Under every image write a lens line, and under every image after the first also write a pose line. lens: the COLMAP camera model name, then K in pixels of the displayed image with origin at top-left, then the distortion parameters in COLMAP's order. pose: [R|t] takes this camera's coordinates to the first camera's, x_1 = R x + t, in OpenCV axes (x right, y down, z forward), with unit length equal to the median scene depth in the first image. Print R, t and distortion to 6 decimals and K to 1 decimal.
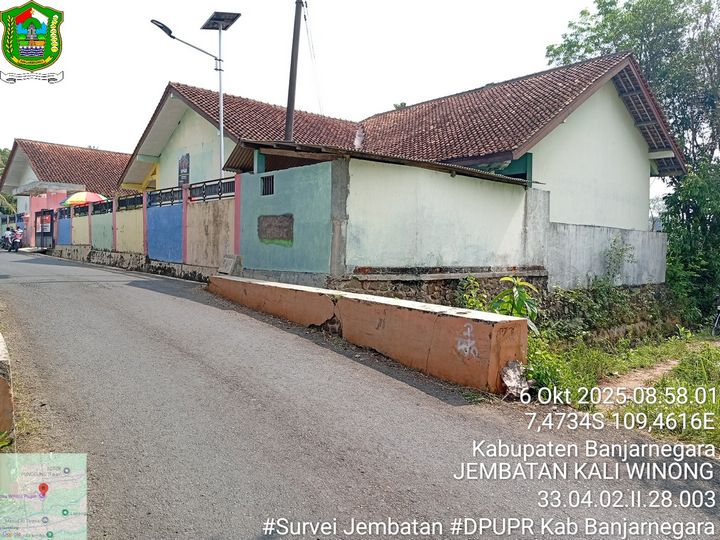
lens RADIAL K [[552.7, 0, 360.3], [0, 552.7, 272.9], [0, 0, 1]] dist [0.079455, -0.158959]
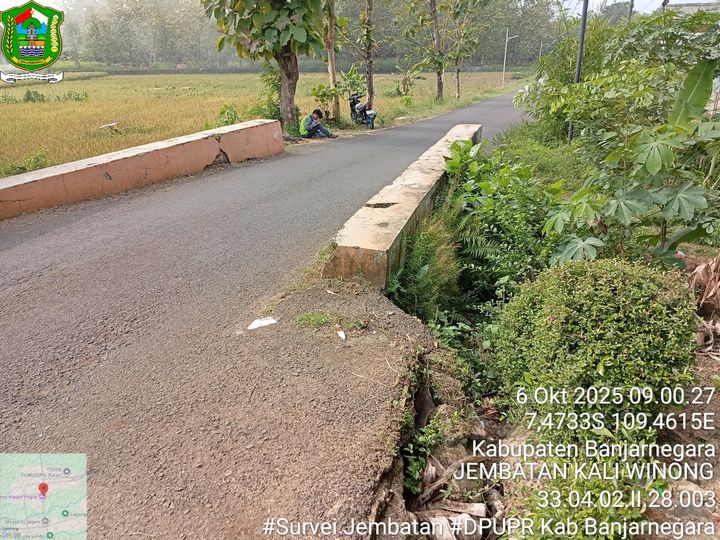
lens RADIAL K [[552.7, 0, 360.5], [0, 552.7, 277.4], [0, 0, 1]] dist [0.079455, -0.158959]
pose [[-0.607151, -0.316558, 0.728807, -0.784018], [0.023829, 0.909548, 0.414915, -0.113385], [-0.794229, 0.269283, -0.544690, 0.914838]]
